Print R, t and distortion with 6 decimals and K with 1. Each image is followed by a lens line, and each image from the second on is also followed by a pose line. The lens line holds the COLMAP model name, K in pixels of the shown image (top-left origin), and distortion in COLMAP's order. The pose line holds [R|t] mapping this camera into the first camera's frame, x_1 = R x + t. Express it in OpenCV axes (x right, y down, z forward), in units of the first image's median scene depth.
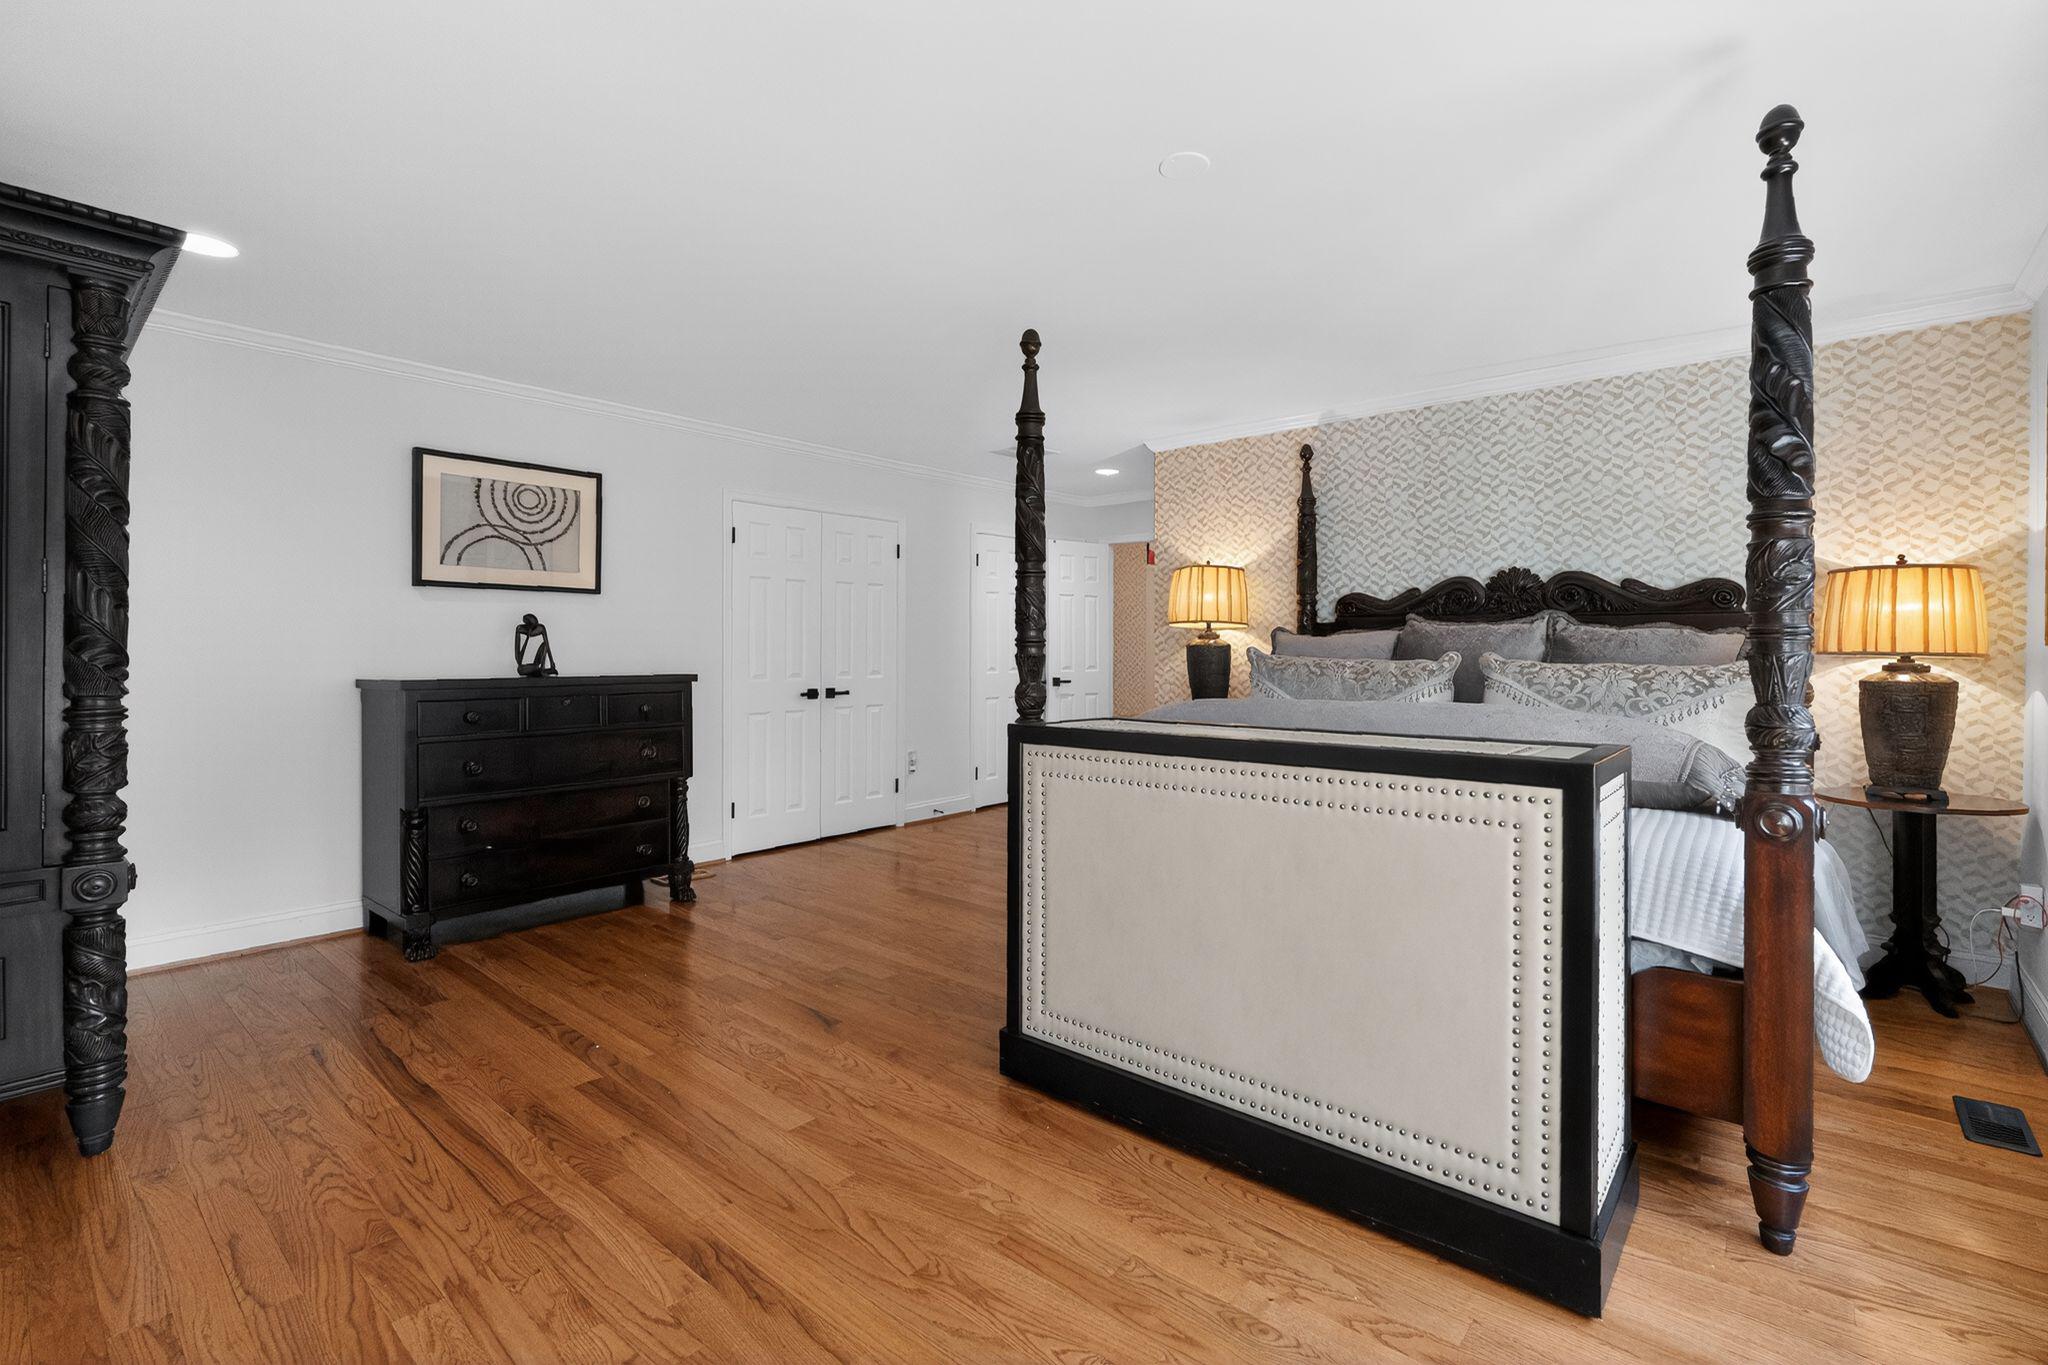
lens RADIAL K [[896.9, 0, 995.1], [0, 896.9, 621.1], [0, 0, 1]] dist [0.002524, 0.000581]
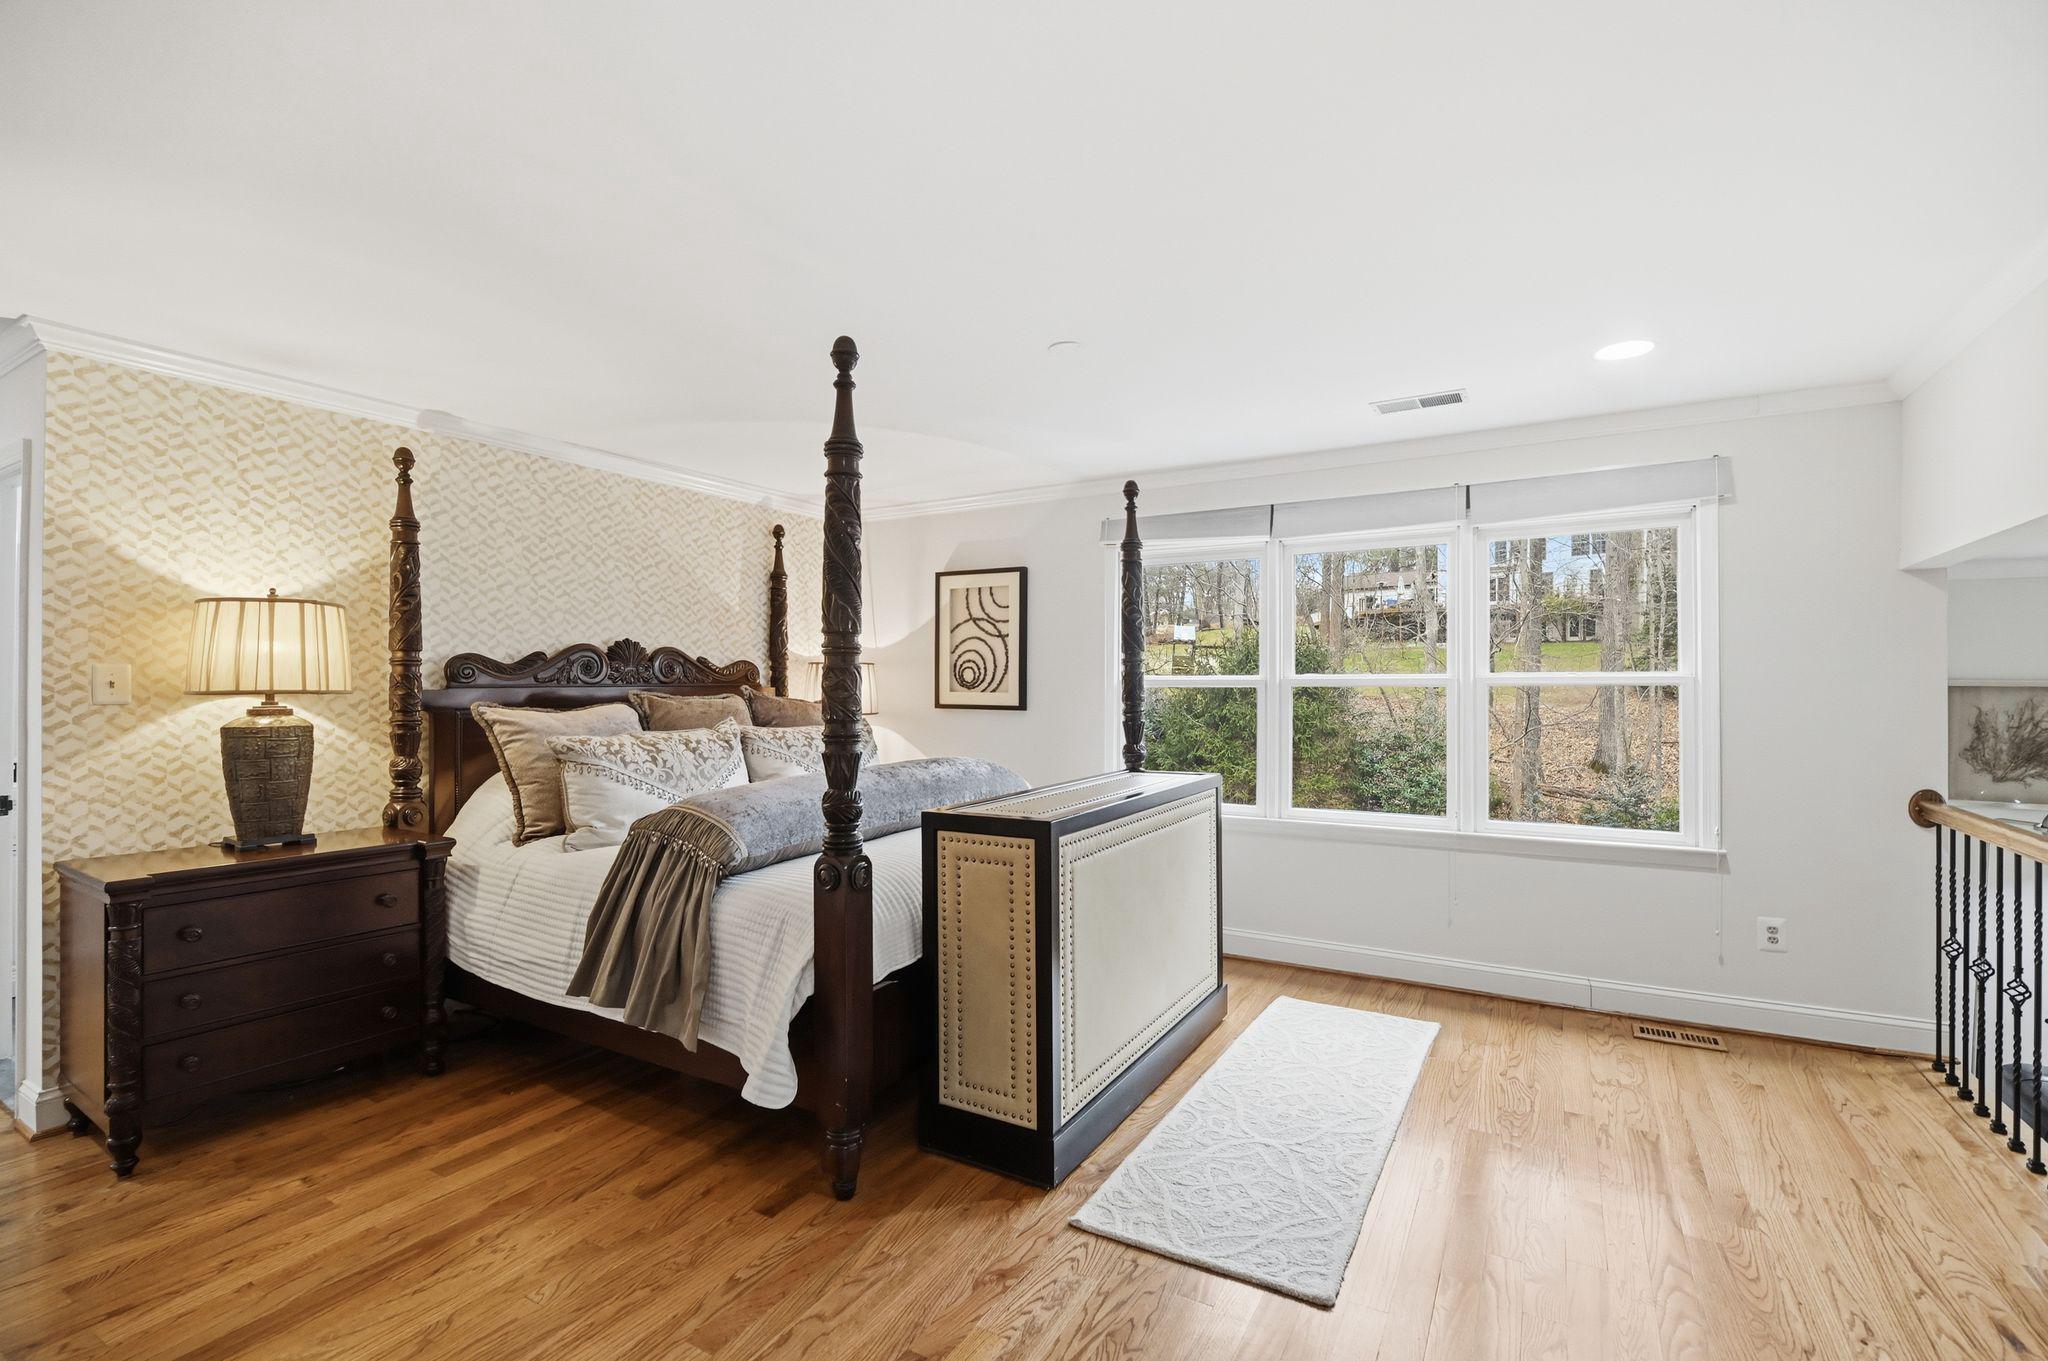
lens RADIAL K [[899.5, 0, 1032.8], [0, 899.5, 681.3], [0, 0, 1]] dist [0.014437, -0.023471]
pose [[-0.203041, -0.002504, 0.979167, -0.577236], [-0.029453, 0.999560, -0.003551, -0.020457], [-0.978727, -0.029560, -0.203025, 0.749009]]
